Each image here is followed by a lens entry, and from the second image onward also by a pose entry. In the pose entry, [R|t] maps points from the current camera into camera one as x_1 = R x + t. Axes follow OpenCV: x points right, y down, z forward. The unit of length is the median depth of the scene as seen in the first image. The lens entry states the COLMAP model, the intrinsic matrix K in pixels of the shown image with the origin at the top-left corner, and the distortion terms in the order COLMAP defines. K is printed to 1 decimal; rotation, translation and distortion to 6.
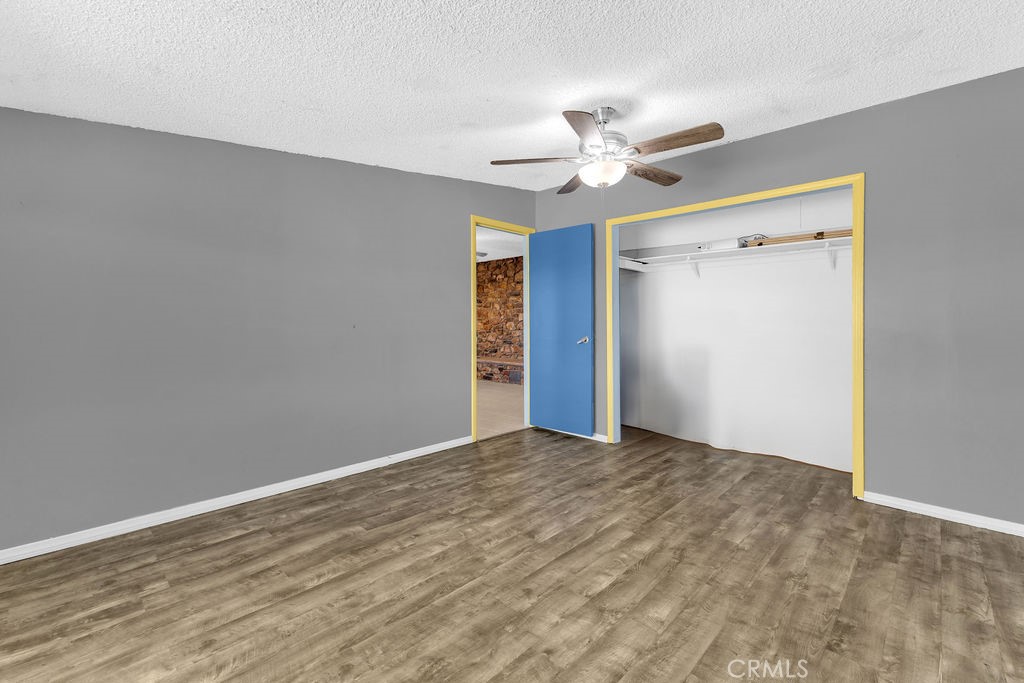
lens RADIAL K [[446.8, 0, 512.4], [0, 446.8, 336.2], [0, 0, 1]] dist [0.000821, 0.000219]
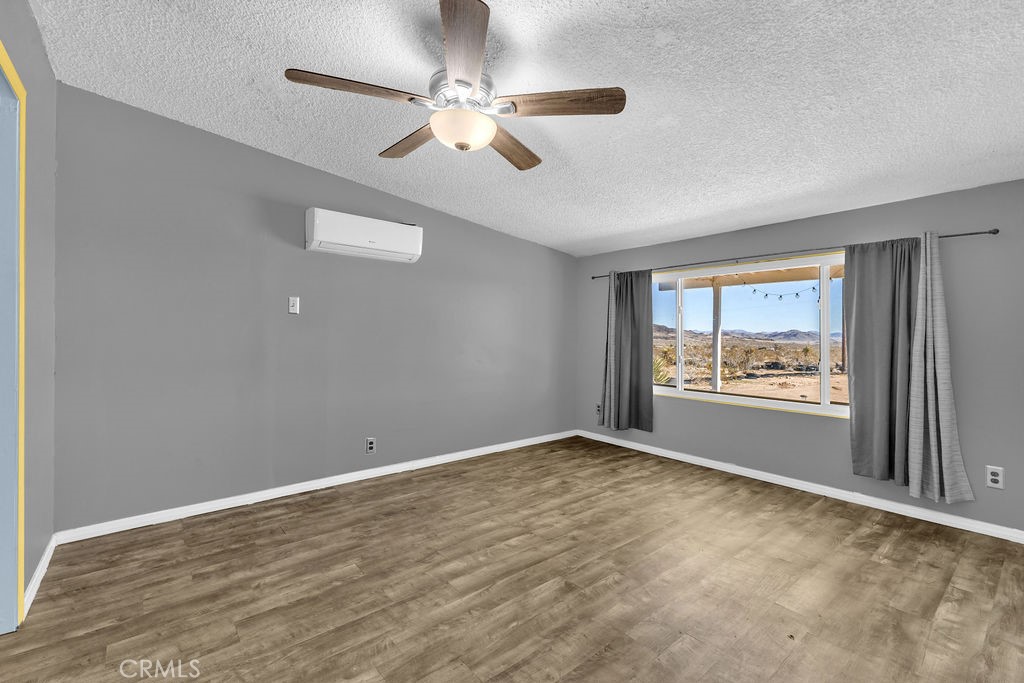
lens RADIAL K [[446.8, 0, 511.7], [0, 446.8, 333.9], [0, 0, 1]] dist [0.000821, 0.000219]
pose [[-0.992933, -0.011808, 0.118091, 0.054701], [-0.008430, 0.999542, 0.029063, -0.067775], [-0.118380, 0.027862, -0.992577, 1.852531]]
